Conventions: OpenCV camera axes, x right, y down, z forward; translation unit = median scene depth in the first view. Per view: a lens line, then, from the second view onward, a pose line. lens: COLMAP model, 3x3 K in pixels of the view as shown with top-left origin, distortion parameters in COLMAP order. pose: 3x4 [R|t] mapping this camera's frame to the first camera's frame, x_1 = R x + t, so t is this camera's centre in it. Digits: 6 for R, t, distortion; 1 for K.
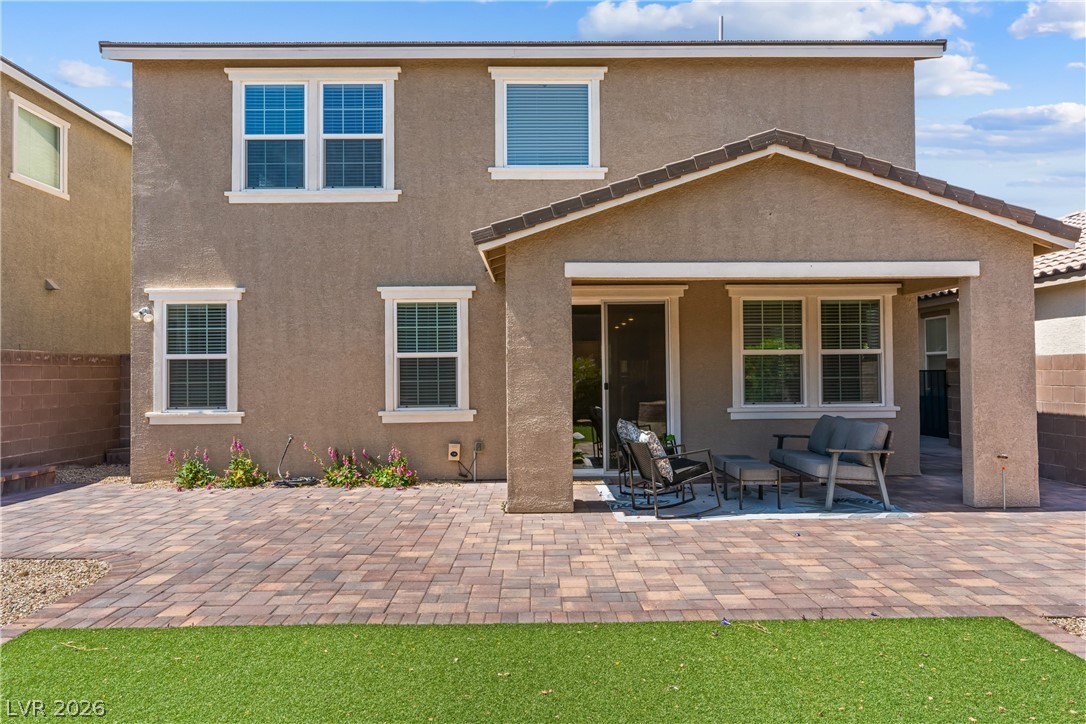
lens RADIAL K [[771.0, 0, 543.0], [0, 771.0, 362.0], [0, 0, 1]] dist [-0.000545, 0.000709]
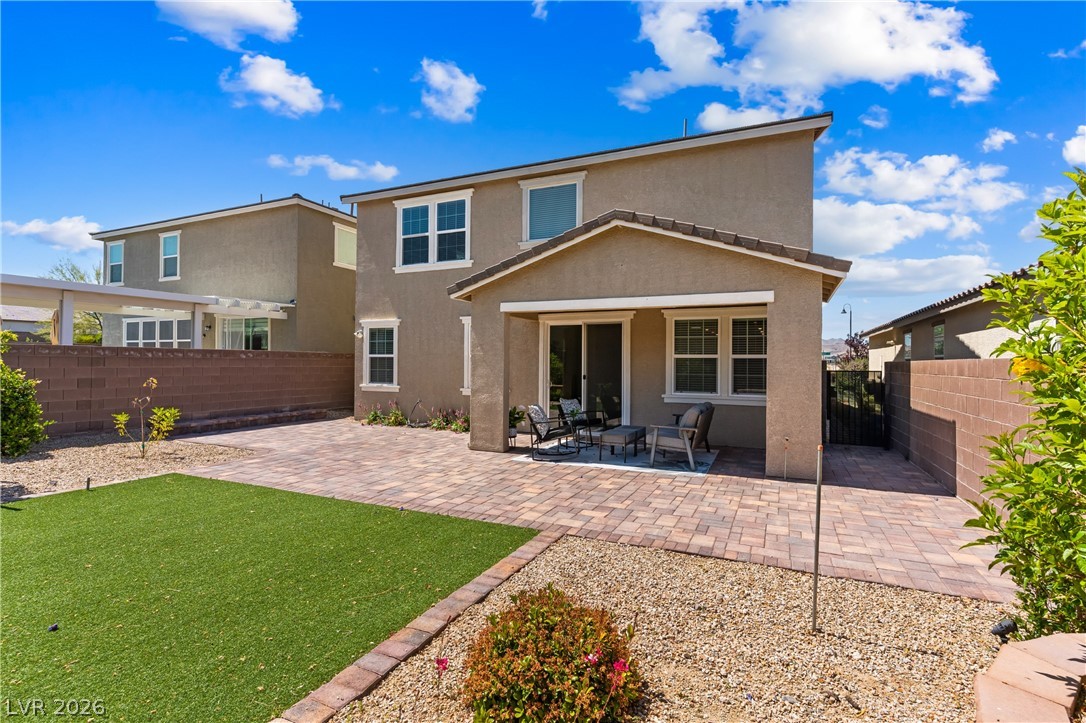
lens RADIAL K [[523.4, 0, 543.0], [0, 523.4, 361.5], [0, 0, 1]] dist [0.002056, 0.000170]
pose [[0.901776, 0.013746, -0.431986, 0.464005], [-0.008505, 0.999865, 0.014061, -0.014341], [0.432121, -0.009006, 0.901771, 0.013513]]
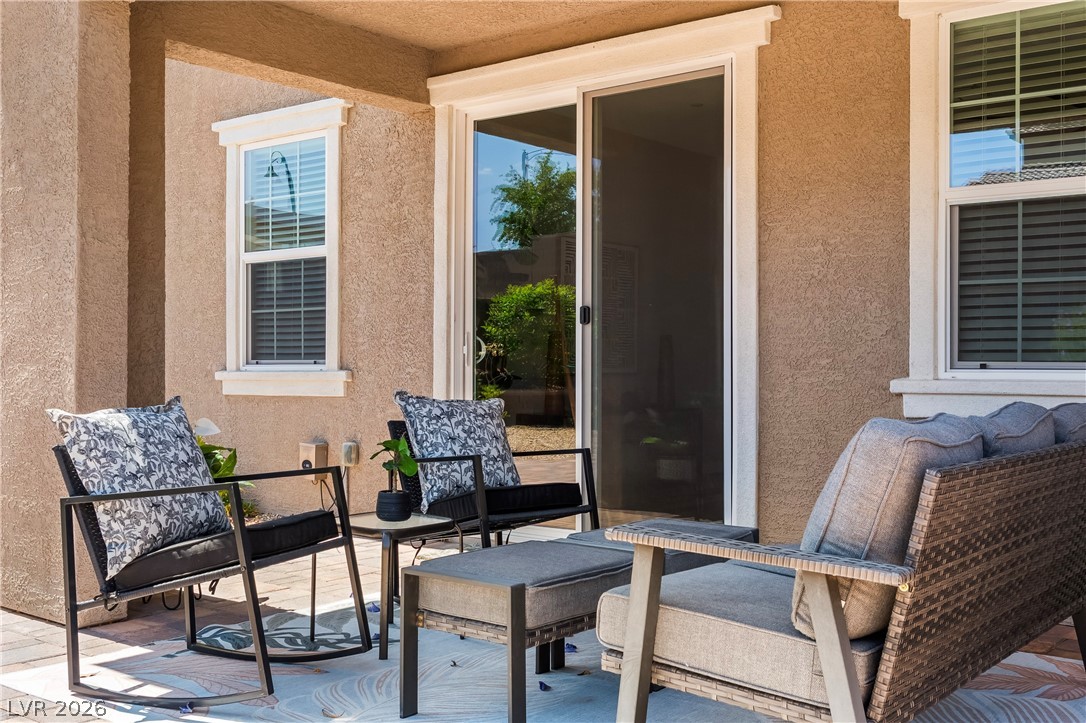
lens RADIAL K [[1152.9, 0, 543.0], [0, 1152.9, 361.5], [0, 0, 1]] dist [0.000595, -0.000215]
pose [[0.772445, 0.011100, -0.634985, 0.427445], [-0.000208, 0.999852, 0.017226, 0.044619], [0.635082, -0.013174, 0.772333, 0.551711]]
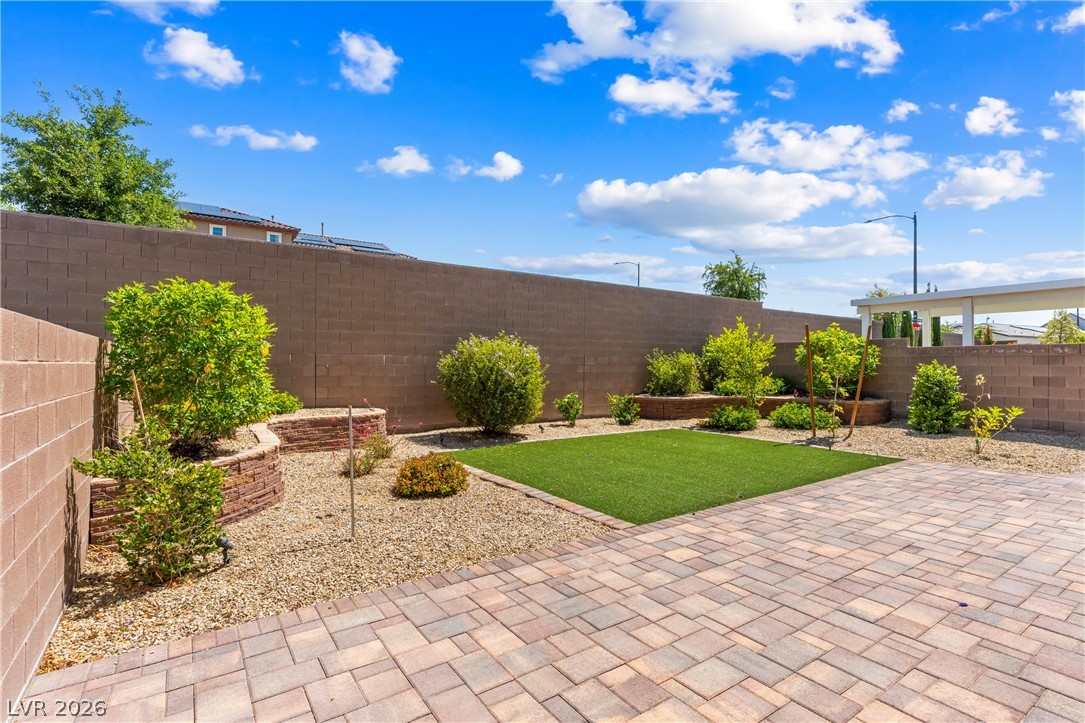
lens RADIAL K [[511.8, 0, 542.5], [0, 511.8, 361.5], [0, 0, 1]] dist [0.001349, -0.000127]
pose [[-0.829567, 0.004175, -0.558392, 0.576489], [0.013959, 0.999815, -0.013263, 0.008213], [0.558233, -0.018797, -0.829471, 0.761998]]
